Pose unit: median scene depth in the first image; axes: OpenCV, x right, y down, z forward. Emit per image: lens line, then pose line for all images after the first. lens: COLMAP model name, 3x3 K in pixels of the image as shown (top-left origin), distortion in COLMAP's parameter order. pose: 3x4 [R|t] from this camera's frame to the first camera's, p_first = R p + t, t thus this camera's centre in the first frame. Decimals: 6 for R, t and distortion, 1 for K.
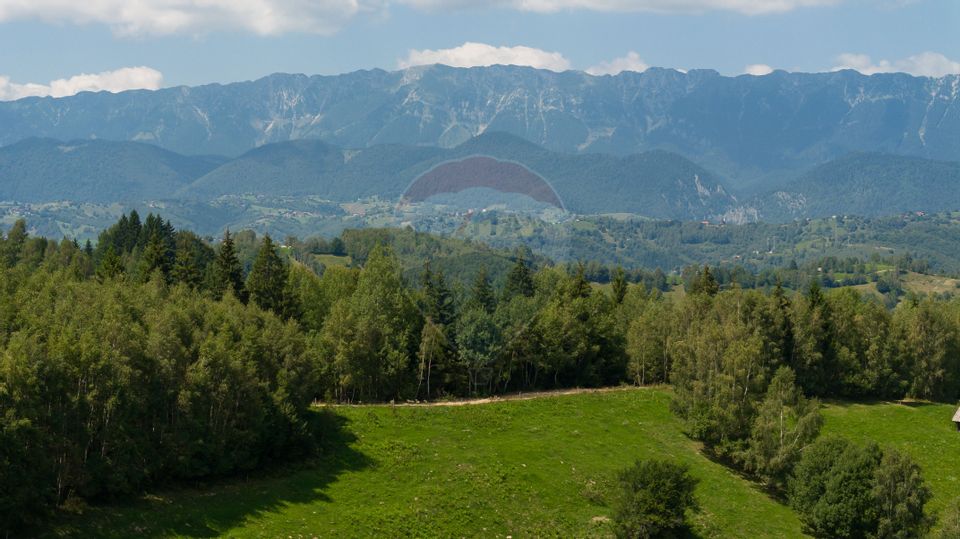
lens RADIAL K [[682.2, 0, 483.7], [0, 682.2, 273.1], [0, 0, 1]] dist [-0.011654, -0.003605]
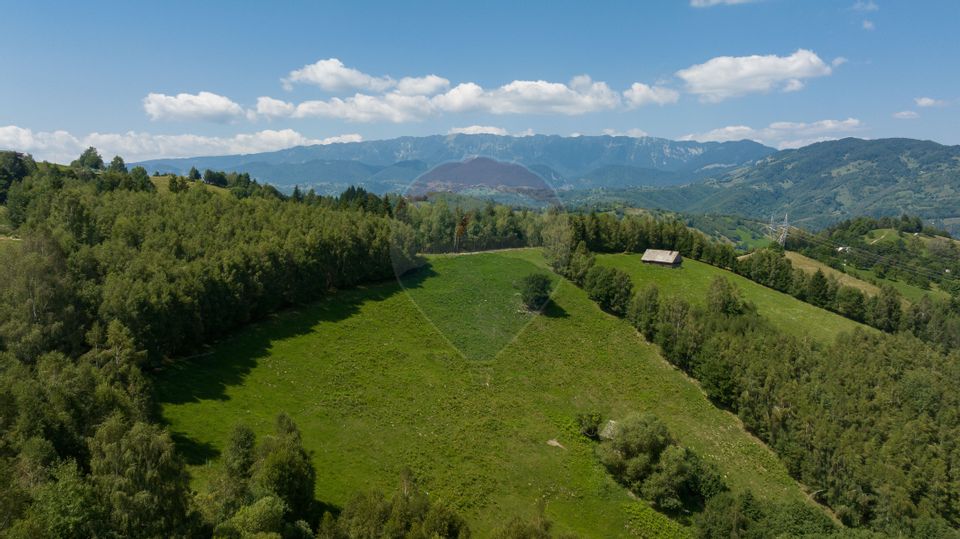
lens RADIAL K [[621.2, 0, 481.8], [0, 621.2, 265.4], [0, 0, 1]] dist [0.002271, -0.000134]
pose [[0.998710, -0.005359, 0.050496, -0.111026], [-0.000490, 0.993352, 0.115115, -0.059189], [-0.050777, -0.114991, 0.992068, -1.589980]]
